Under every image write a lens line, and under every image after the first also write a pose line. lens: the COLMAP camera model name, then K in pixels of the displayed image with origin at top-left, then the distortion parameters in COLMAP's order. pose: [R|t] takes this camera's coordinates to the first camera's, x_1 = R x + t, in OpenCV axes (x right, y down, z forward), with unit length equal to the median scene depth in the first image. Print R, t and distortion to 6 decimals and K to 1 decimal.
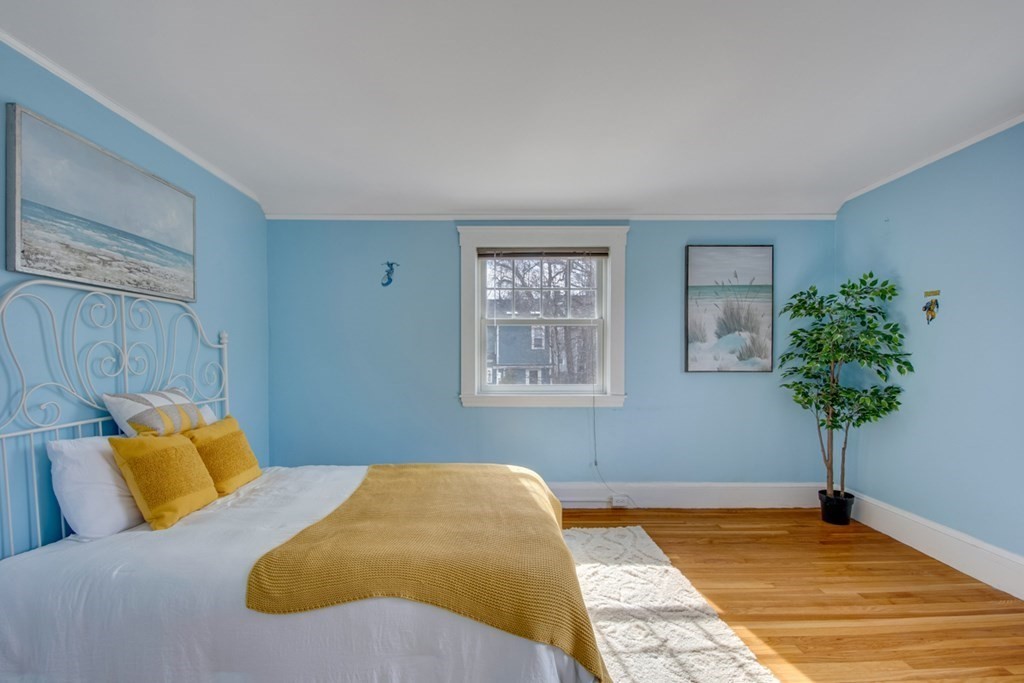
lens RADIAL K [[490.9, 0, 510.1], [0, 490.9, 365.8], [0, 0, 1]] dist [0.002032, -0.014966]
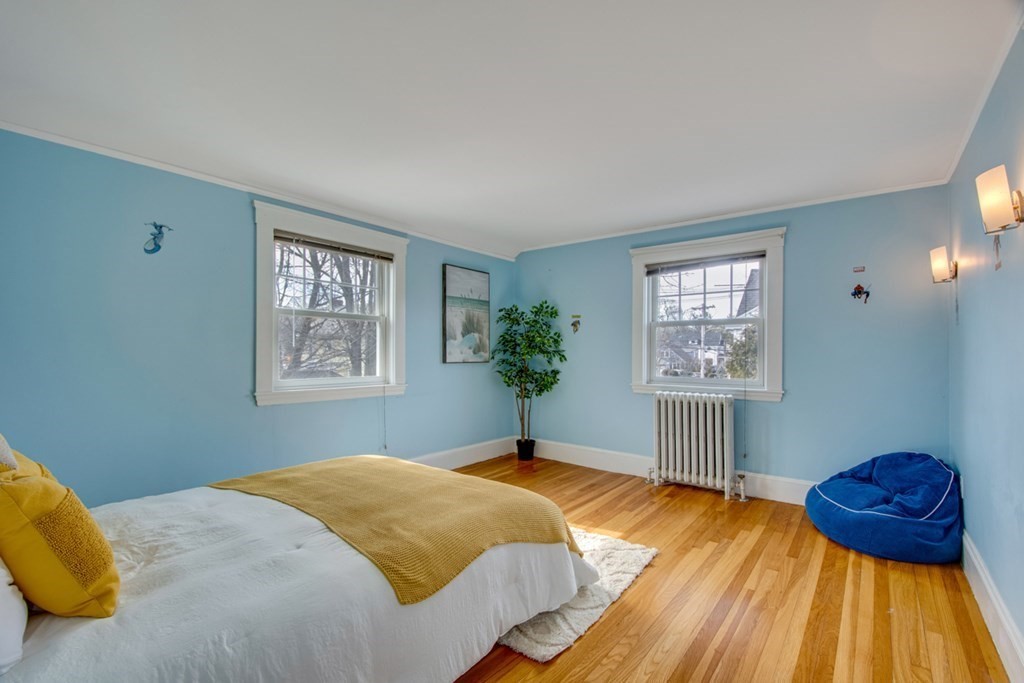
lens RADIAL K [[466.9, 0, 541.0], [0, 466.9, 349.4], [0, 0, 1]] dist [0.040224, -0.032704]
pose [[0.583387, 0.011496, 0.812113, -0.494980], [0.008167, 0.999766, -0.020020, 0.003596], [-0.812153, 0.018312, 0.583156, 0.096242]]
